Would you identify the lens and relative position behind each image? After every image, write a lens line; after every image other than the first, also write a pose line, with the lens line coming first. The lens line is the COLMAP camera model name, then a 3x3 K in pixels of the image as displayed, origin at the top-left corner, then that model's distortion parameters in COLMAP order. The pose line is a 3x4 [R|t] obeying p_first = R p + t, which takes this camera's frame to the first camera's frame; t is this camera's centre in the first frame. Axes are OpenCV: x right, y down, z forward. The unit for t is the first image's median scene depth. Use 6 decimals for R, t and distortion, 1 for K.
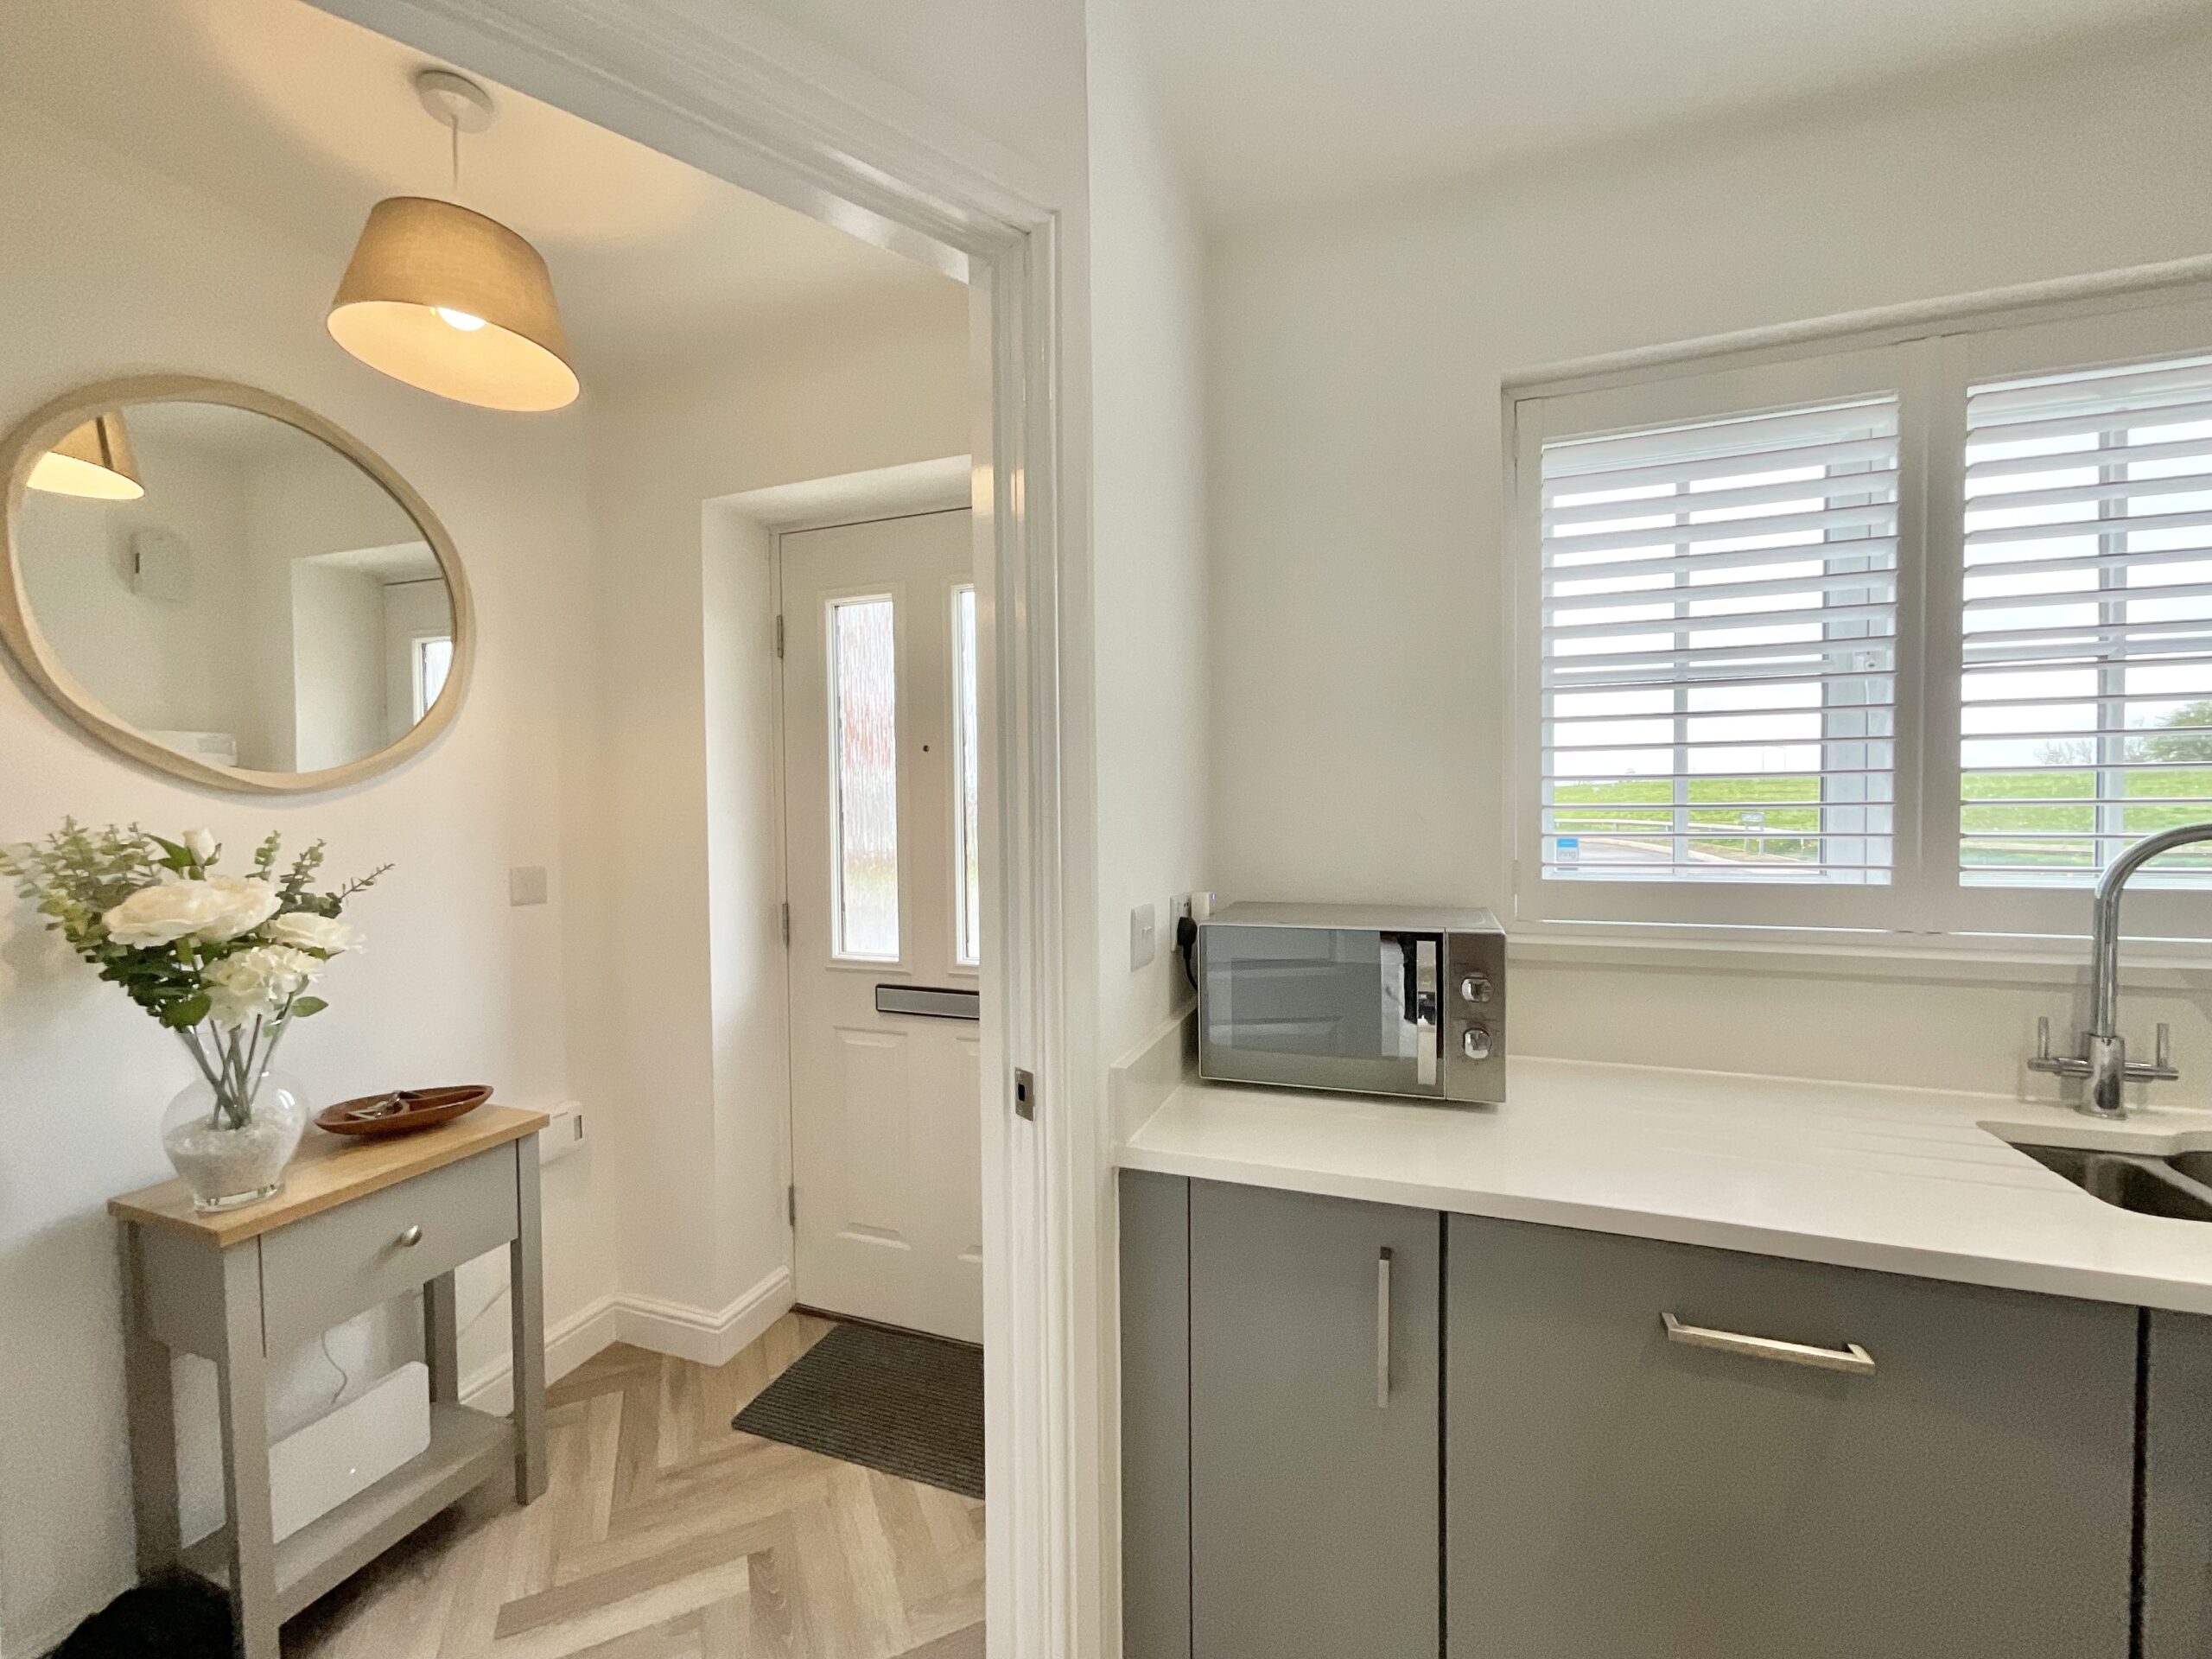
lens RADIAL K [[901.9, 0, 1105.8], [0, 901.9, 848.4], [0, 0, 1]] dist [-0.005846, 0.000297]
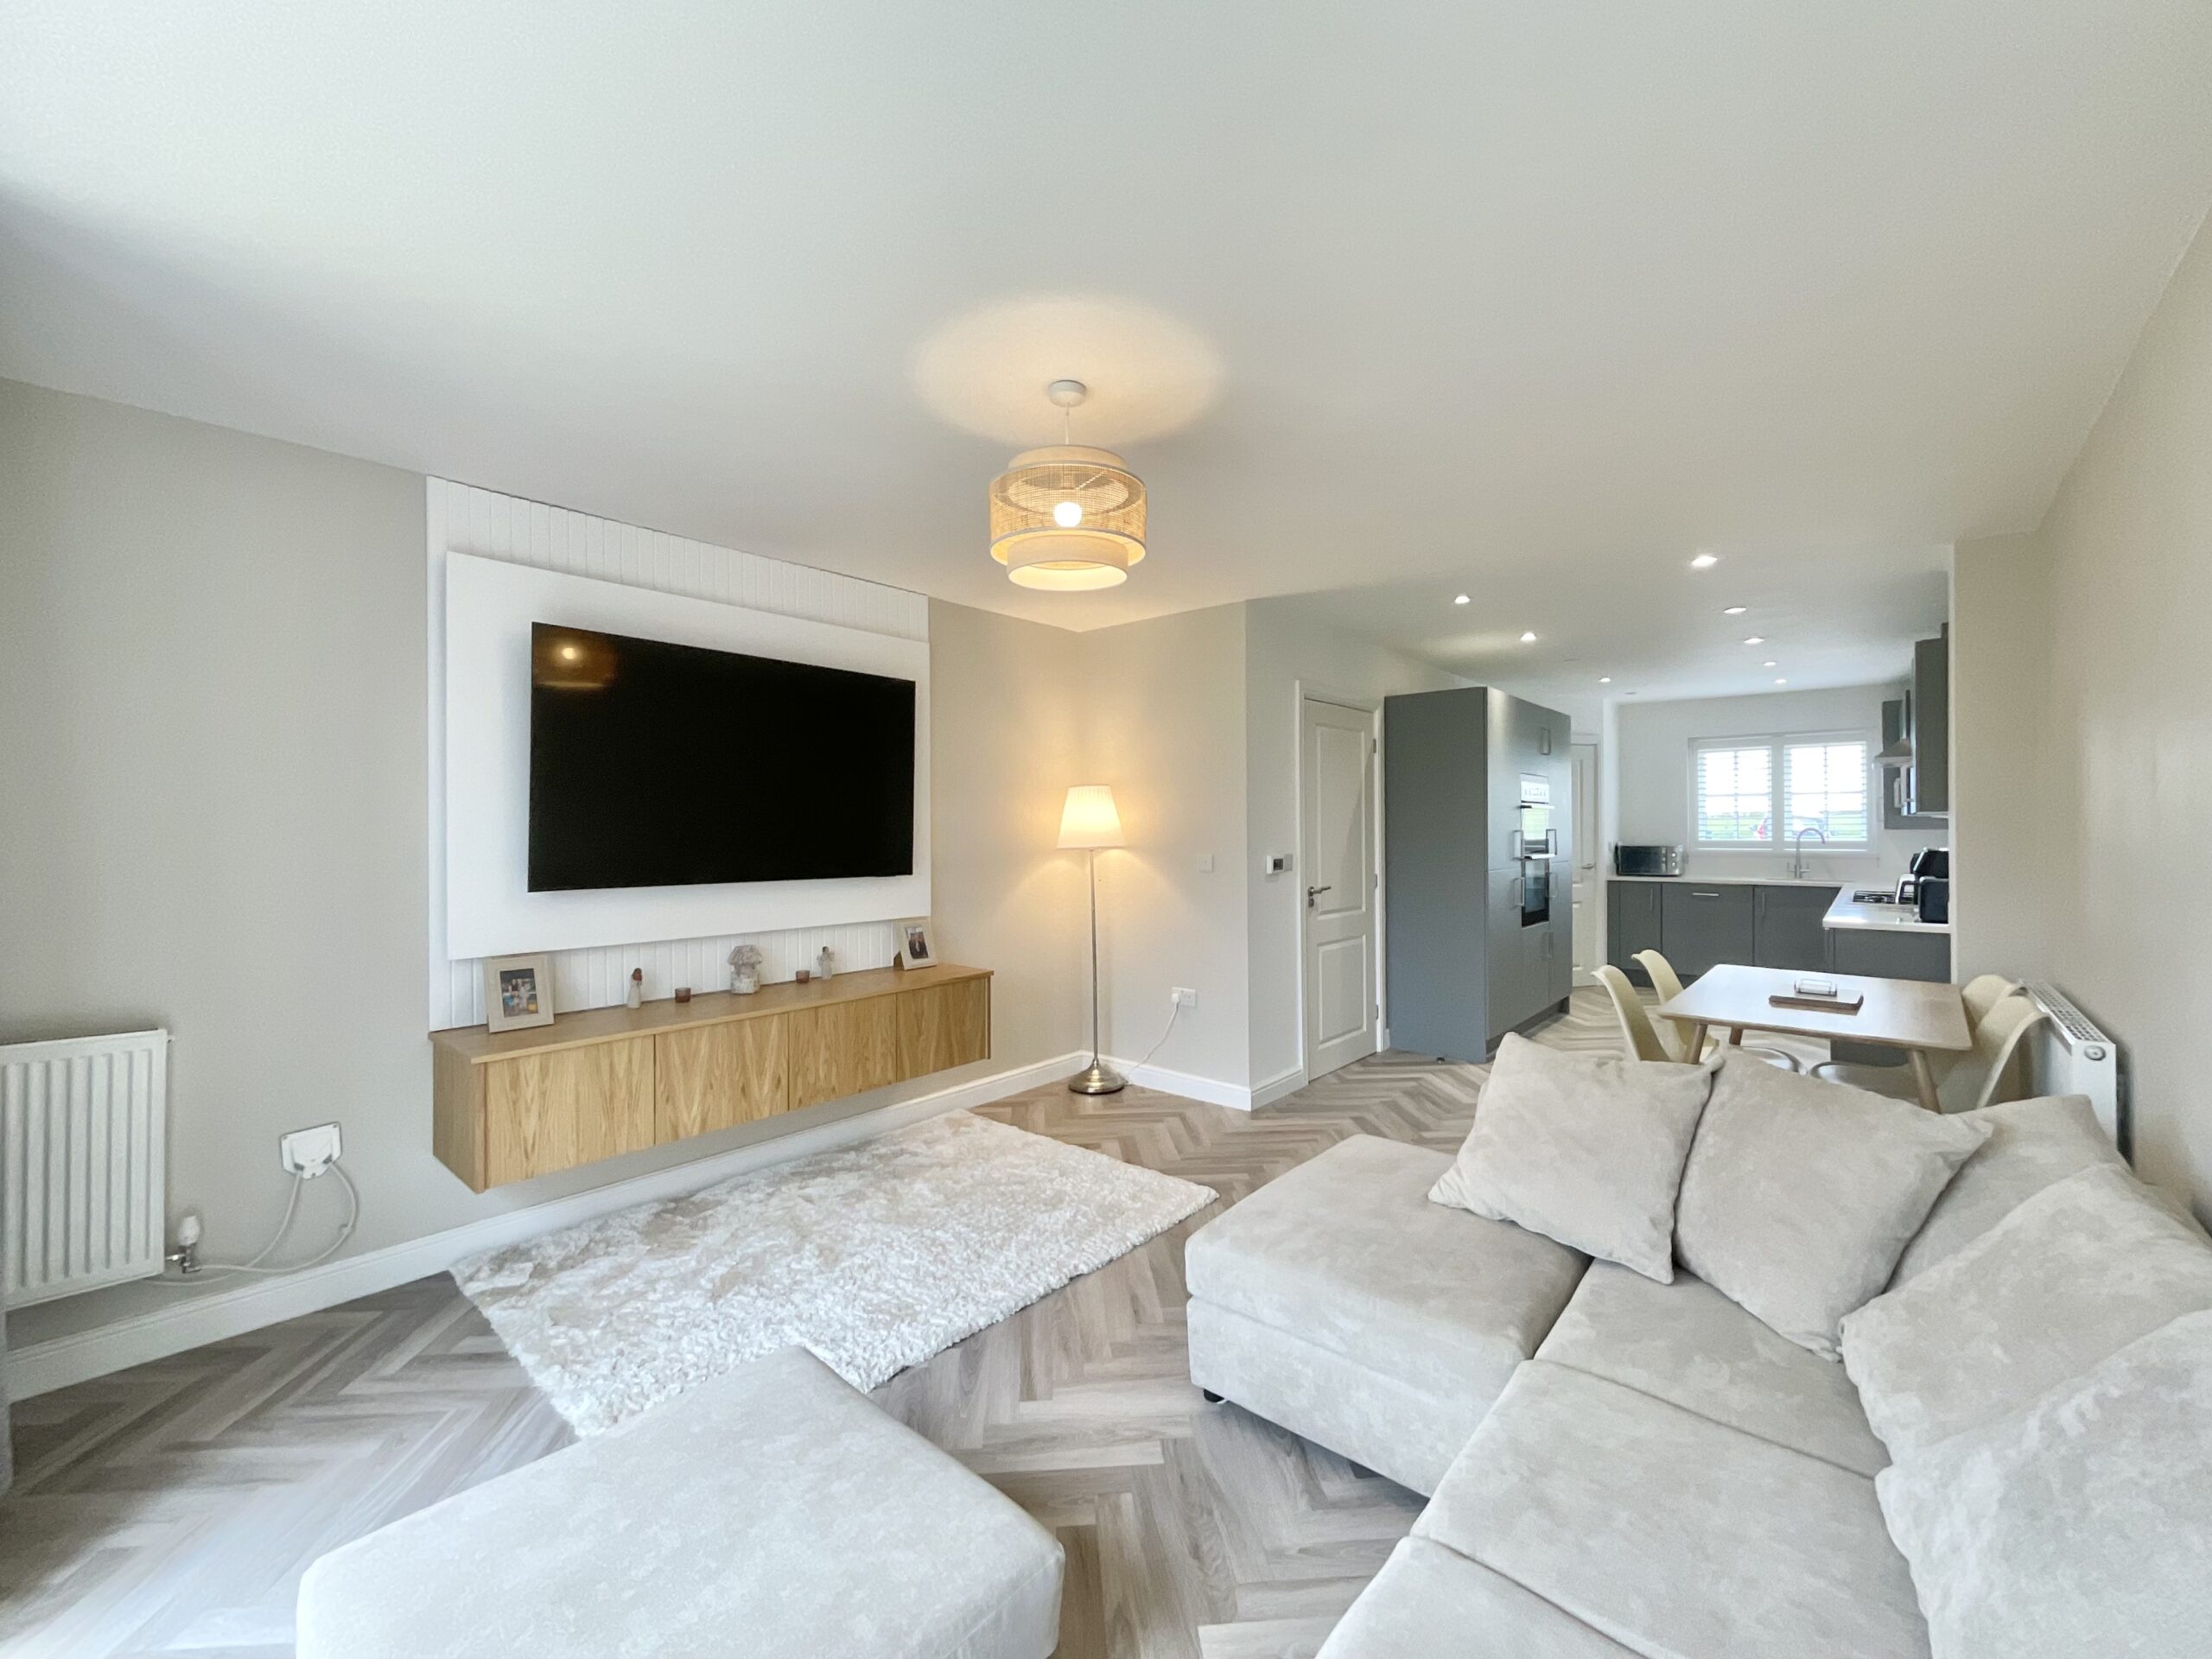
lens RADIAL K [[901.9, 0, 1104.1], [0, 901.9, 824.1], [0, 0, 1]] dist [-0.005846, 0.000297]
pose [[0.931802, -0.002873, -0.362955, -0.734858], [-0.002987, 0.999874, -0.015581, 0.033949], [0.362954, 0.015603, 0.931676, -4.646975]]
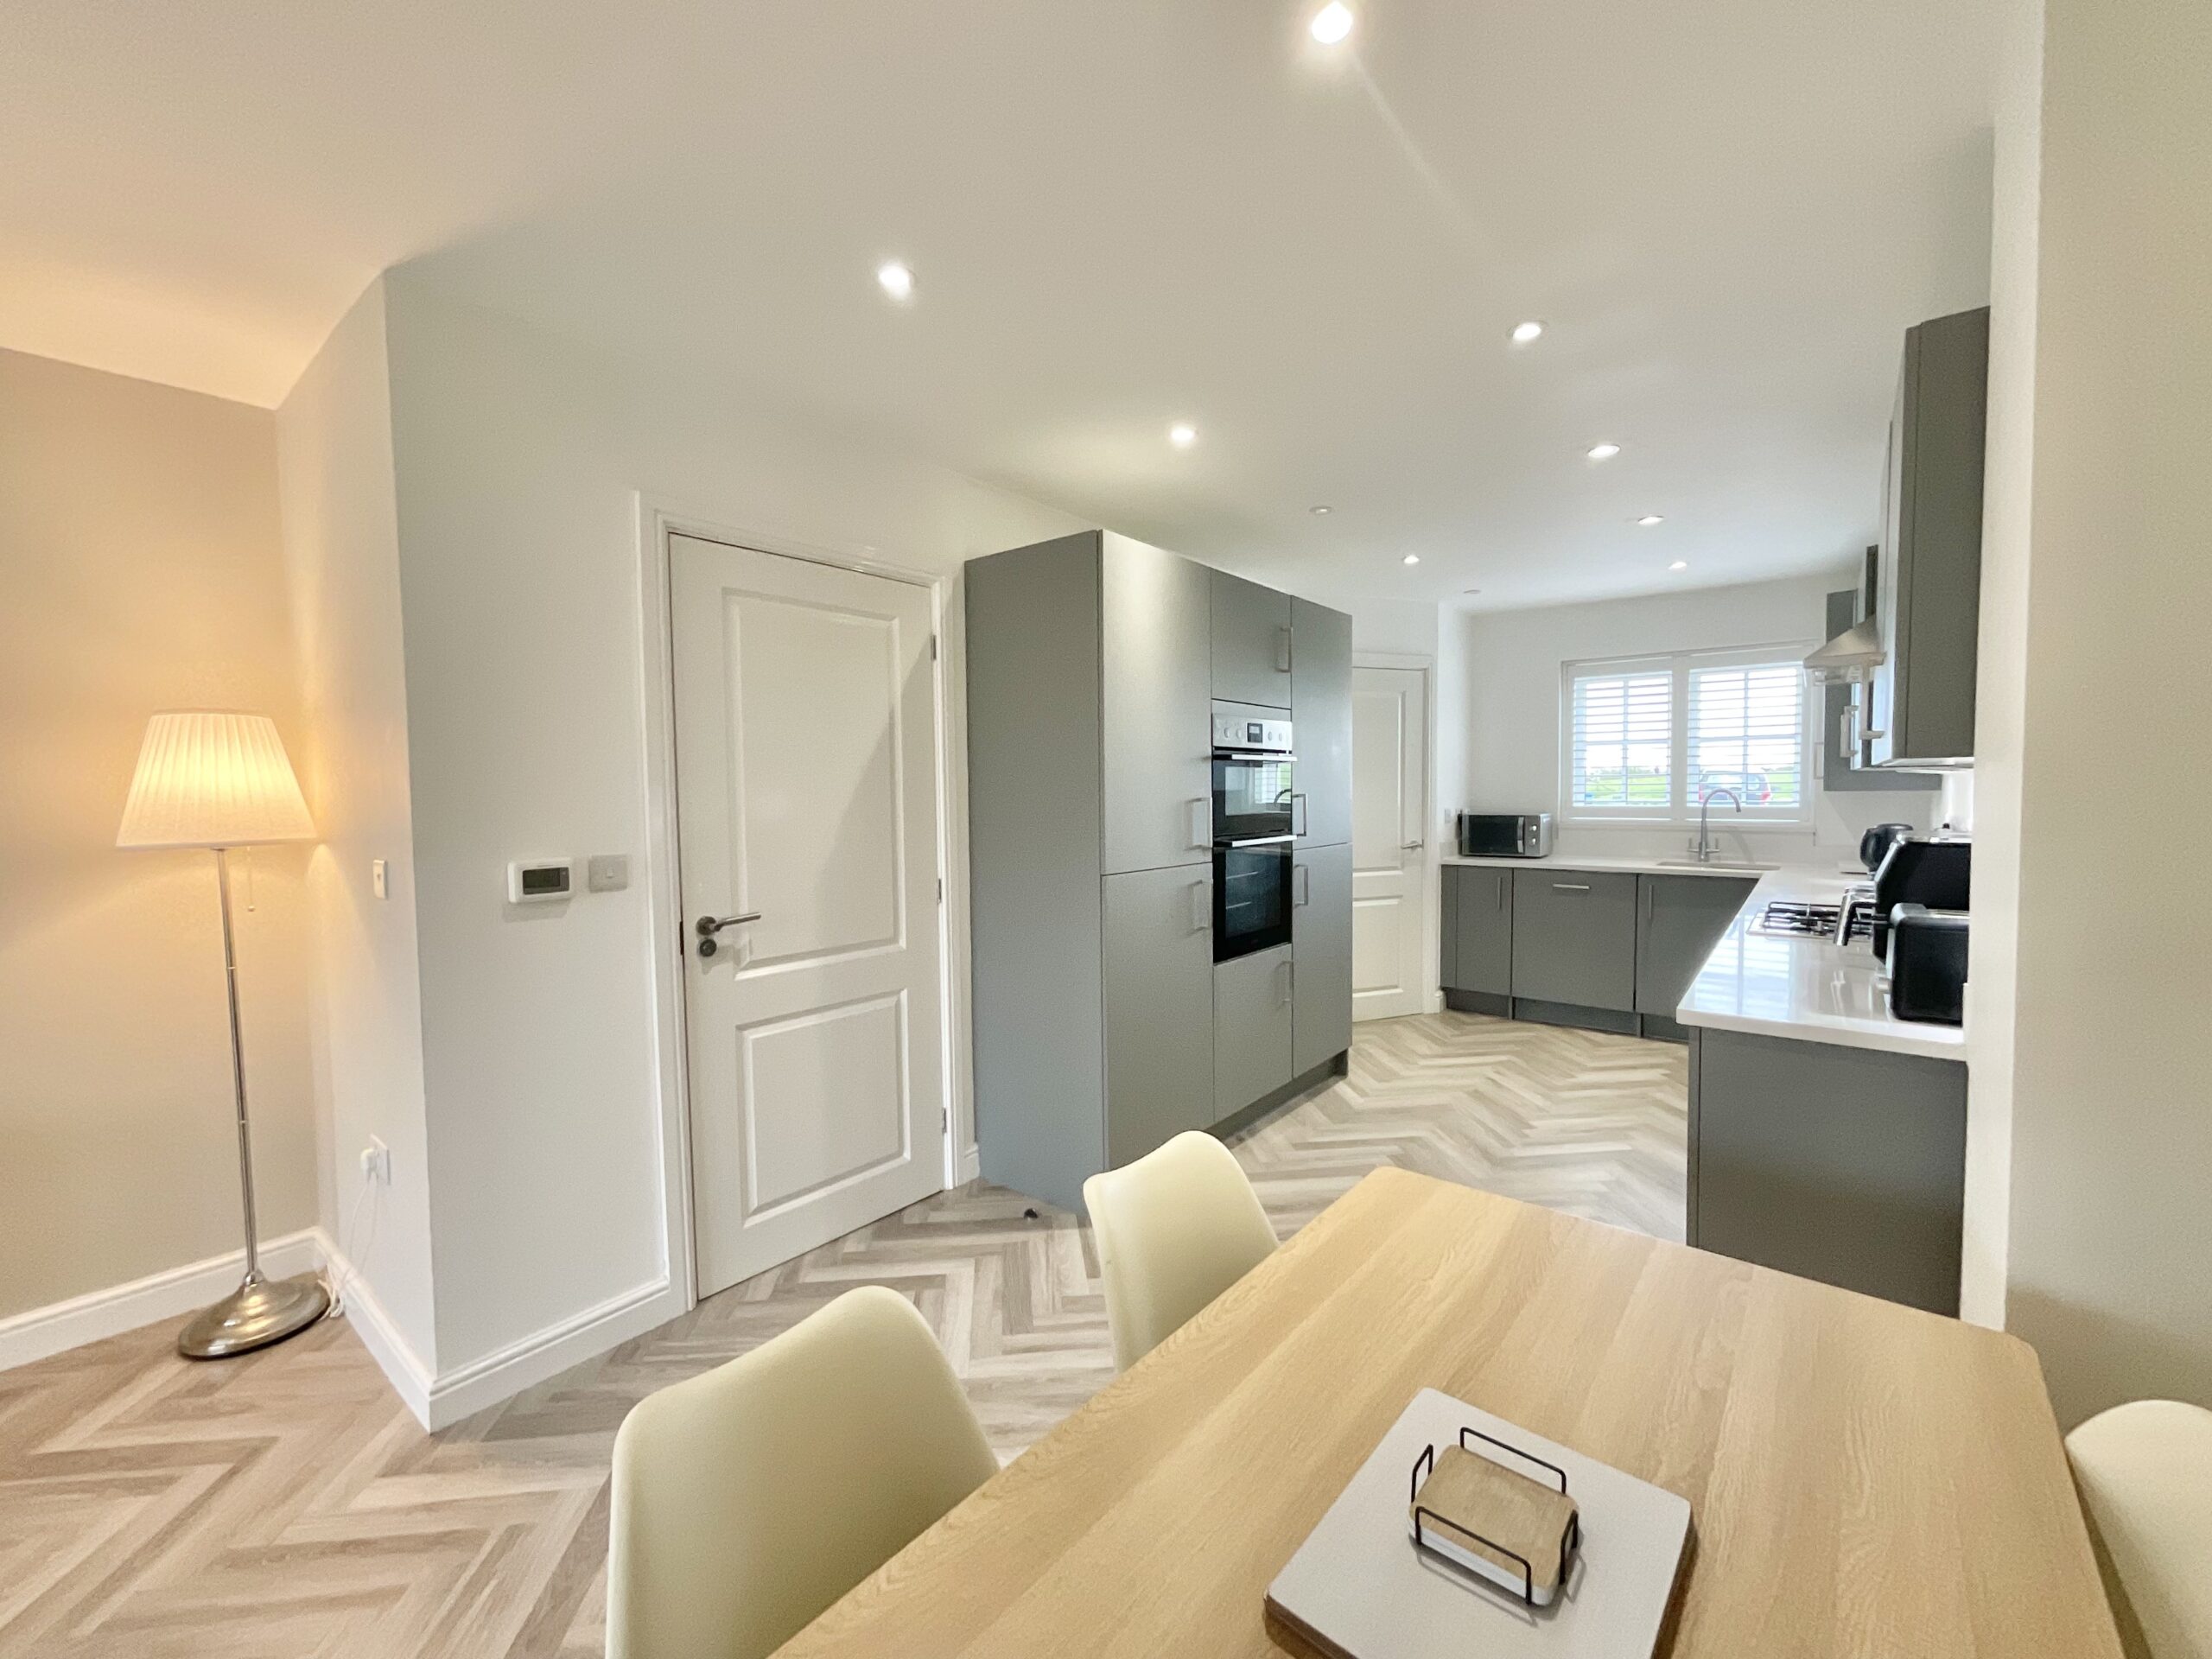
lens RADIAL K [[901.9, 0, 1106.2], [0, 901.9, 830.6], [0, 0, 1]] dist [-0.005846, 0.000297]
pose [[0.945340, 0.007175, -0.326007, -0.077595], [0.004310, 0.999396, 0.034492, 0.002486], [0.326057, -0.034012, 0.944738, -2.833168]]
